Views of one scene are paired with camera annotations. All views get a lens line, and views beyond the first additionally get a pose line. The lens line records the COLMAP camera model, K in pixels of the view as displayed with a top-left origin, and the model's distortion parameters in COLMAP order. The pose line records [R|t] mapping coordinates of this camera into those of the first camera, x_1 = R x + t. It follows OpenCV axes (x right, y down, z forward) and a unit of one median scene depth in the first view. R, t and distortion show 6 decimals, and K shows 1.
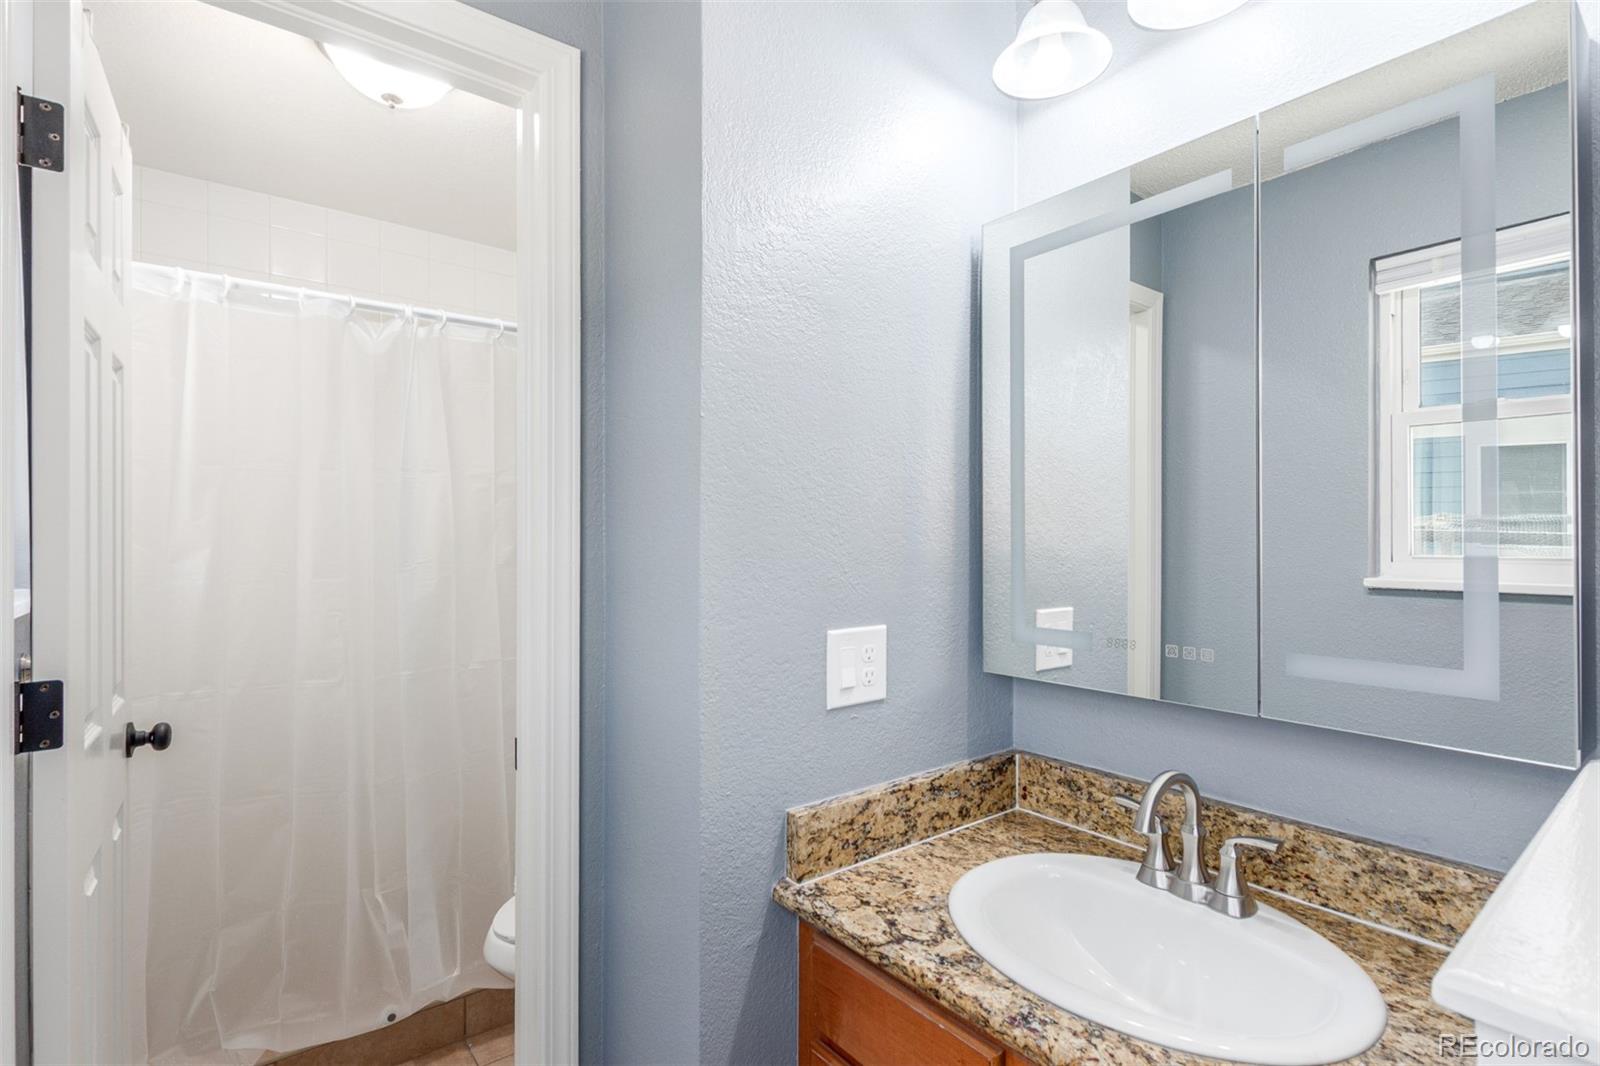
lens RADIAL K [[758.5, 0, 801.8], [0, 758.5, 535.8], [0, 0, 1]] dist [0.012308, -0.003587]
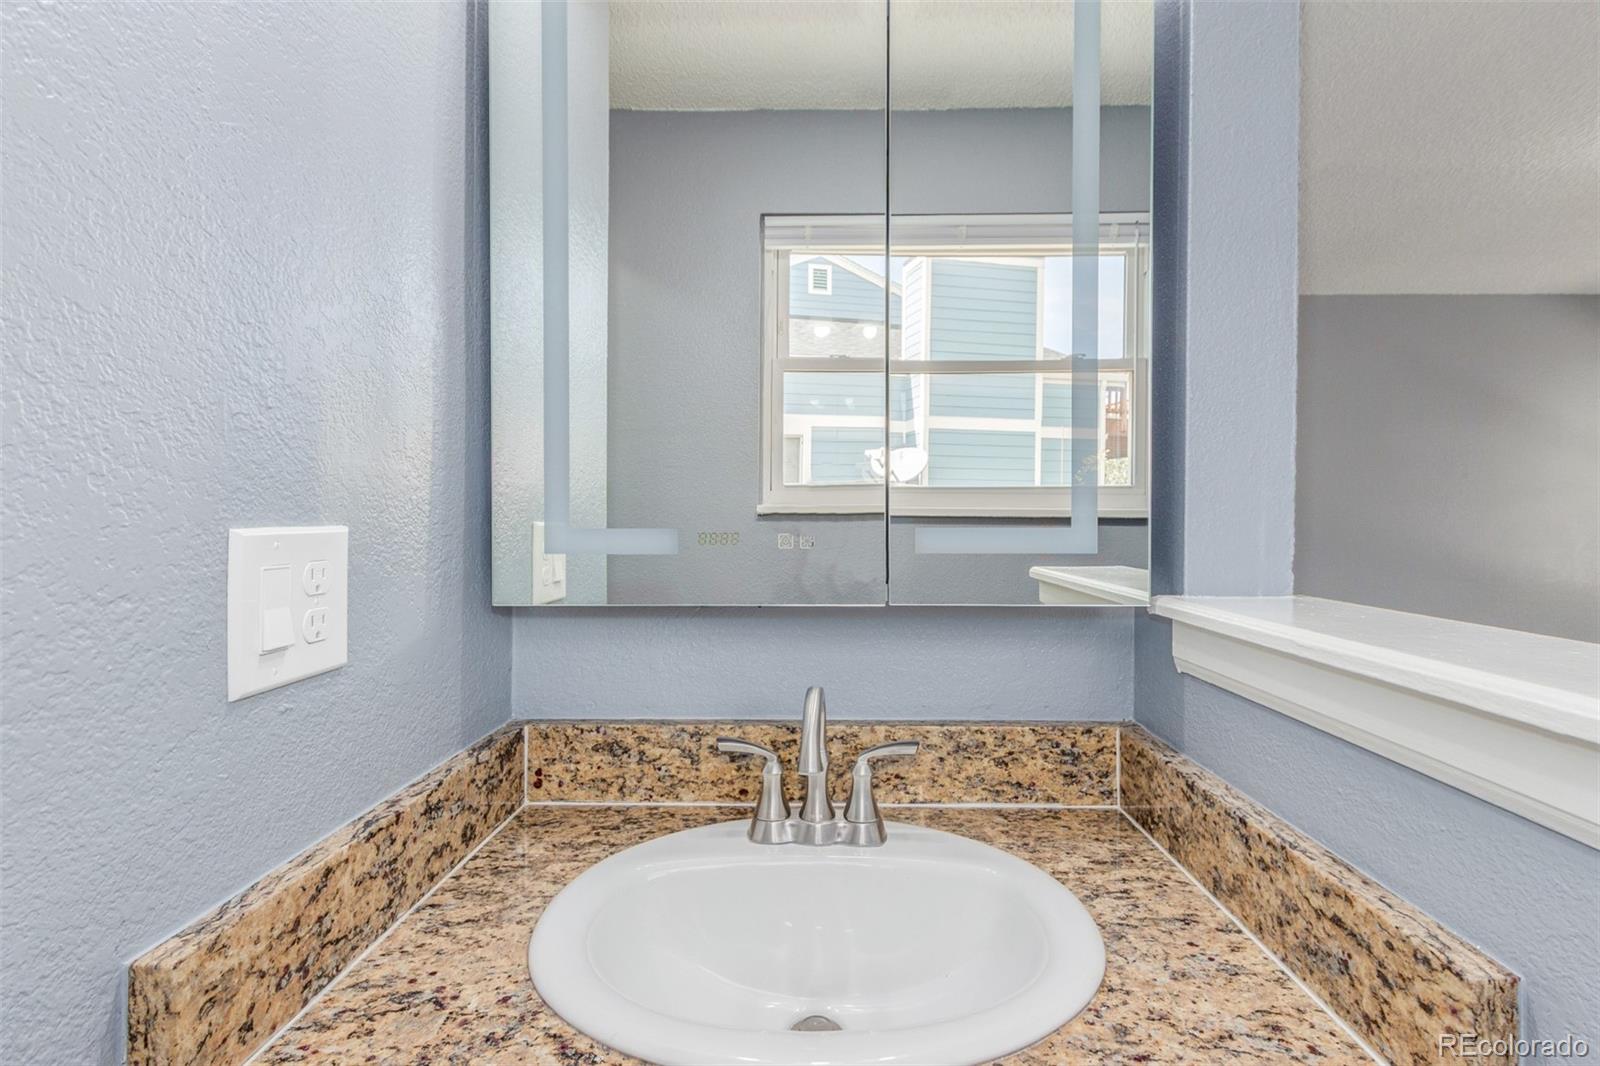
lens RADIAL K [[758.5, 0, 804.3], [0, 758.5, 526.2], [0, 0, 1]] dist [0.012308, -0.003587]
pose [[0.633737, -0.007408, 0.773513, -0.100827], [-0.005803, 0.999880, 0.014331, 0.115453], [-0.773527, -0.013570, 0.633618, 0.446427]]
